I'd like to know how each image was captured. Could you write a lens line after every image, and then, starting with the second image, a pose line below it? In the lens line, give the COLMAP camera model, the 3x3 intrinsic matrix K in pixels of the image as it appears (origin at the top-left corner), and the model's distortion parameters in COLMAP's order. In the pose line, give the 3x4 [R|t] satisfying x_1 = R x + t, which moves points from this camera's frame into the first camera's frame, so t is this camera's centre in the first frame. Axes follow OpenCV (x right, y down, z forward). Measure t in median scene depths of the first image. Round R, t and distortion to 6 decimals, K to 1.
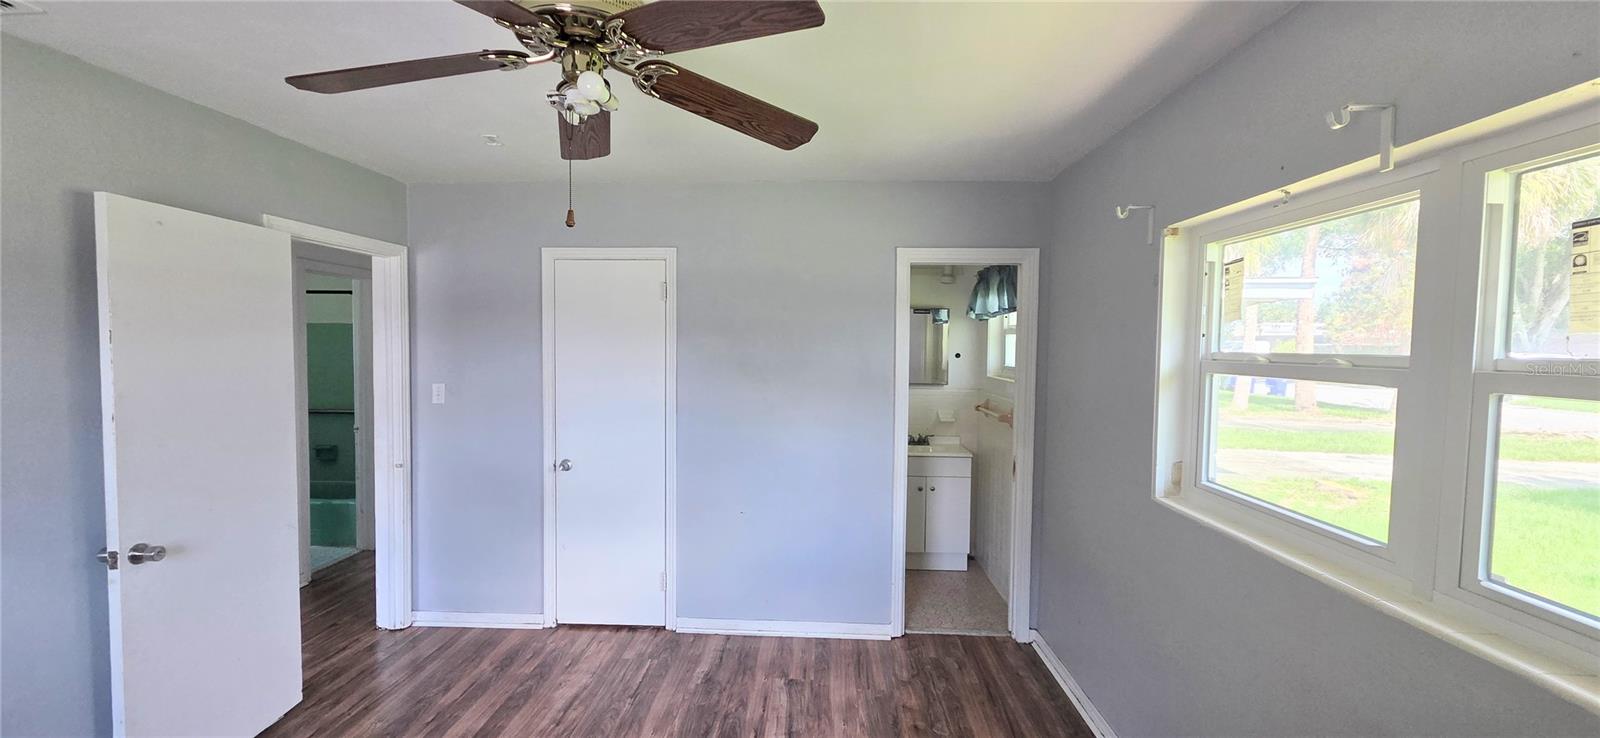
lens RADIAL K [[656.0, 0, 792.7], [0, 656.0, 369.3], [0, 0, 1]] dist [0.003157, -0.000315]
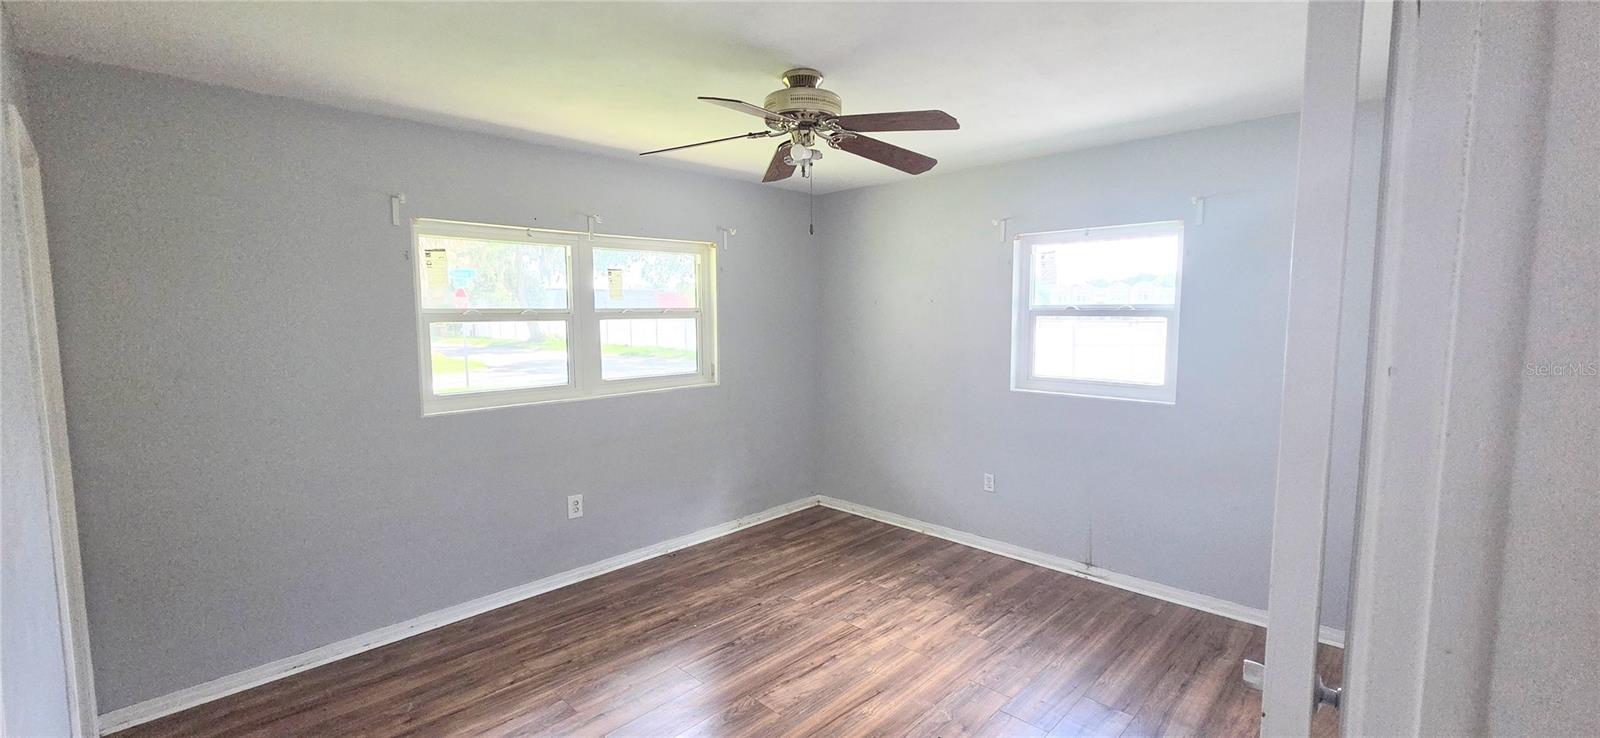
lens RADIAL K [[656.0, 0, 792.7], [0, 656.0, 369.3], [0, 0, 1]] dist [0.003157, -0.000315]
pose [[-0.744256, -0.070554, 0.664157, -1.384191], [0.024411, 0.990867, 0.132615, -0.096559], [-0.667448, 0.114912, -0.735737, 2.197197]]
